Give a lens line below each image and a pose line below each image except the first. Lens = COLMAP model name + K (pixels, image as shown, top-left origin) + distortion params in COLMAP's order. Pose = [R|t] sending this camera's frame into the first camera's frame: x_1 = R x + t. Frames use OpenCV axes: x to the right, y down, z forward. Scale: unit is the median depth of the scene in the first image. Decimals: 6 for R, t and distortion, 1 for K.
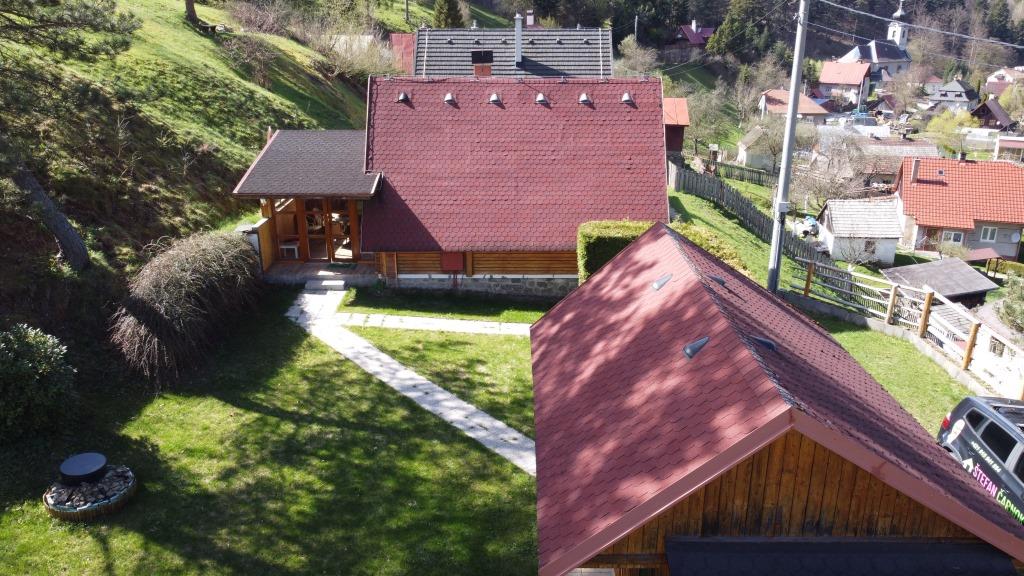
lens RADIAL K [[783.0, 0, 512.0], [0, 783.0, 288.0], [0, 0, 1]] dist [0.006199, -0.005539]
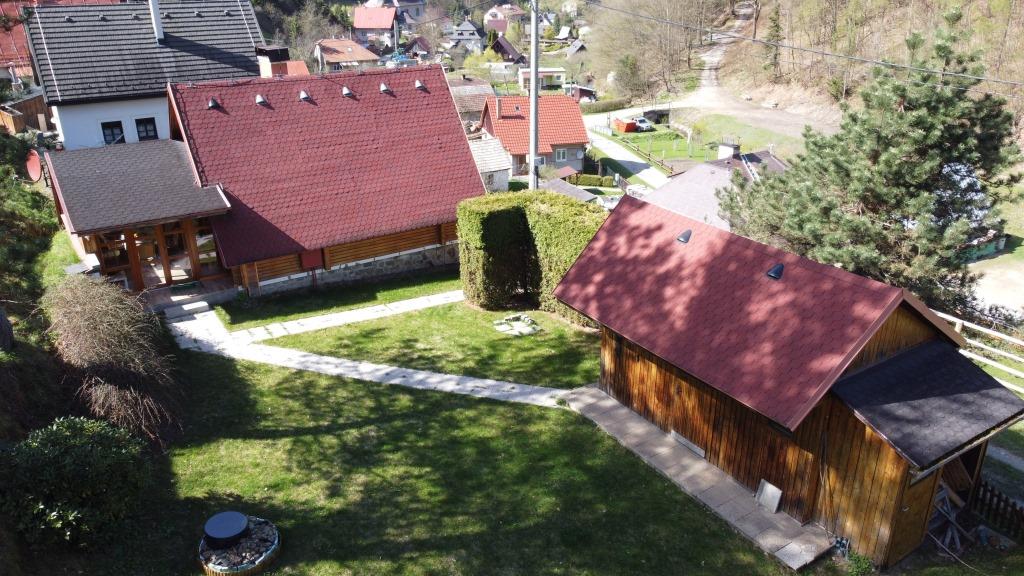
lens RADIAL K [[783.0, 0, 512.0], [0, 783.0, 288.0], [0, 0, 1]] dist [0.006199, -0.005539]
pose [[0.834332, -0.217790, 0.506417, -0.381792], [0.184482, 0.975990, 0.115798, -0.066326], [-0.519477, -0.003190, 0.854478, -0.022976]]
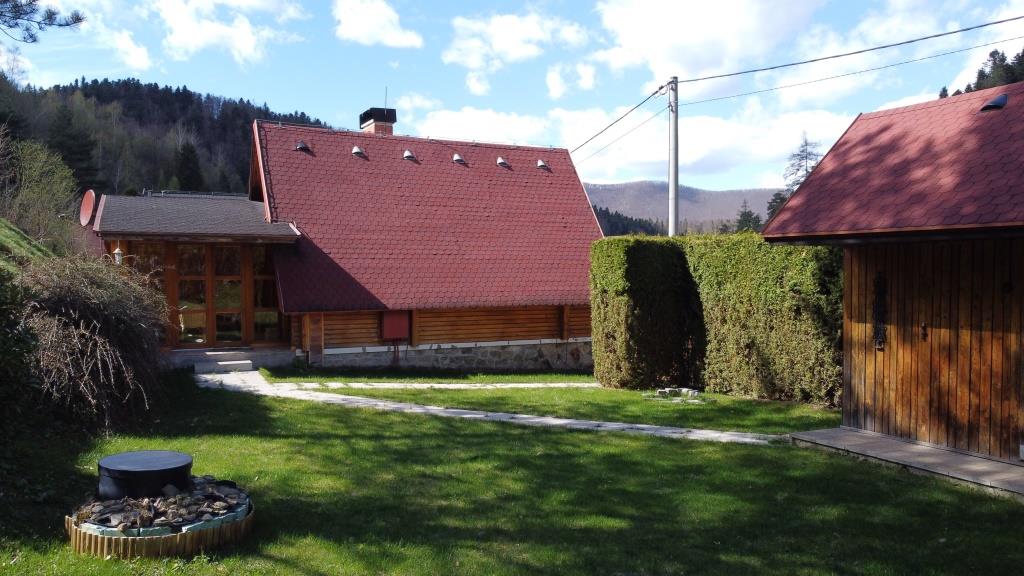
lens RADIAL K [[783.0, 0, 512.0], [0, 783.0, 288.0], [0, 0, 1]] dist [0.006199, -0.005539]
pose [[0.899444, -0.009066, 0.436942, -0.309497], [0.144139, 0.949998, -0.276998, 0.161644], [-0.412583, 0.312124, 0.855777, 0.260041]]
